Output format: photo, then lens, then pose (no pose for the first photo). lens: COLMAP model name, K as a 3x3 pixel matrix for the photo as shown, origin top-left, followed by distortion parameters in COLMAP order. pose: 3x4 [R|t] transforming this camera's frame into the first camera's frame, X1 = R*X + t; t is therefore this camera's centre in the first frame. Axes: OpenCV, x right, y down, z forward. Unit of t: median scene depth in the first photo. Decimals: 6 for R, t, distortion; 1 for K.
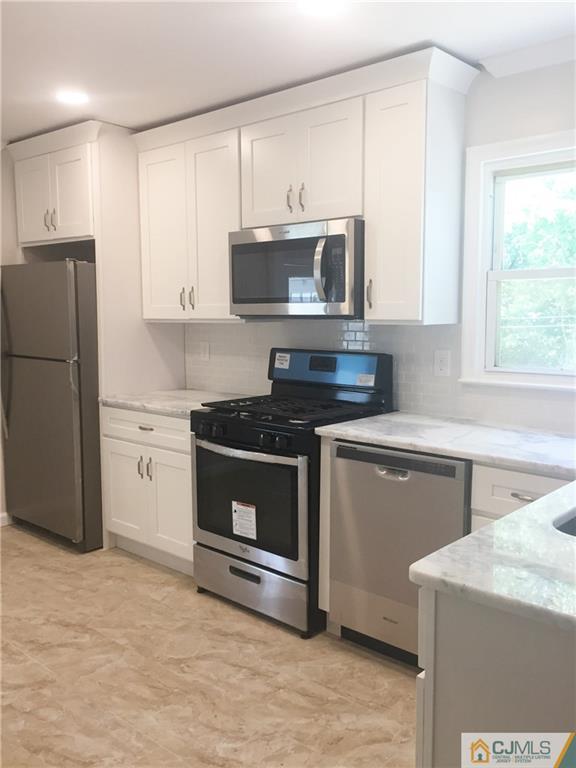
lens RADIAL K [[672.0, 0, 285.9], [0, 672.0, 386.4], [0, 0, 1]] dist [0.032251, 0.005339]
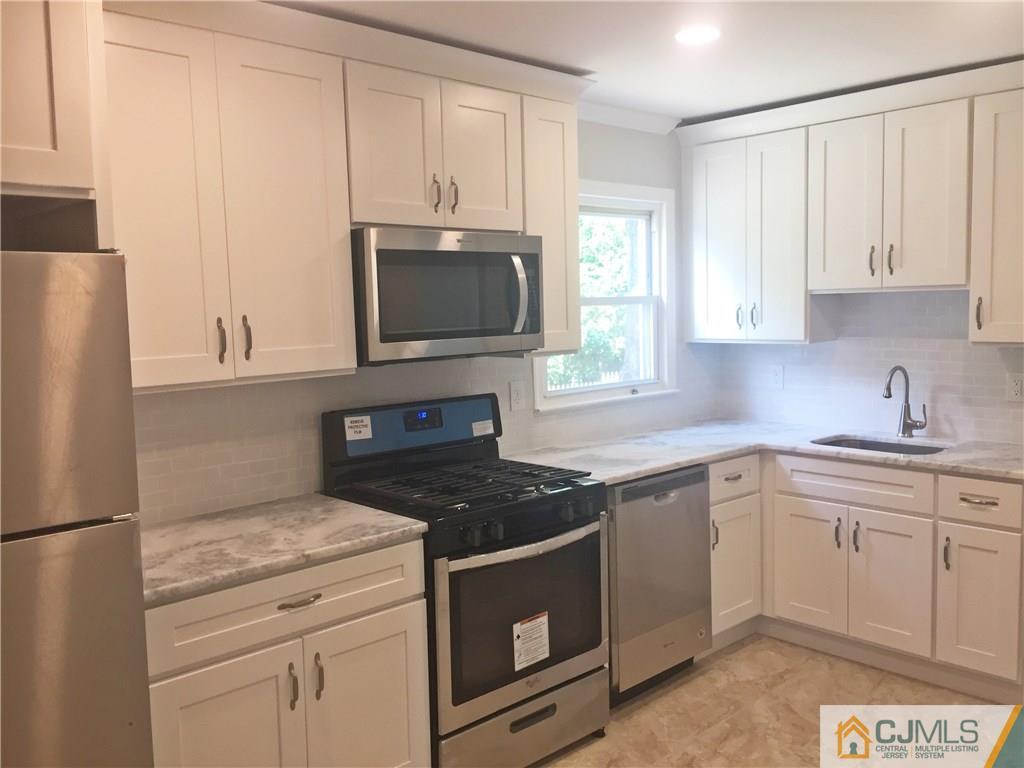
lens RADIAL K [[896.0, 0, 508.8], [0, 896.0, 378.6], [0, 0, 1]] dist [0.032251, 0.005339]
pose [[0.082970, -0.084998, 0.992921, -0.986188], [0.138198, 0.987710, 0.073004, -0.149010], [-0.986923, 0.131162, 0.093697, 0.898427]]
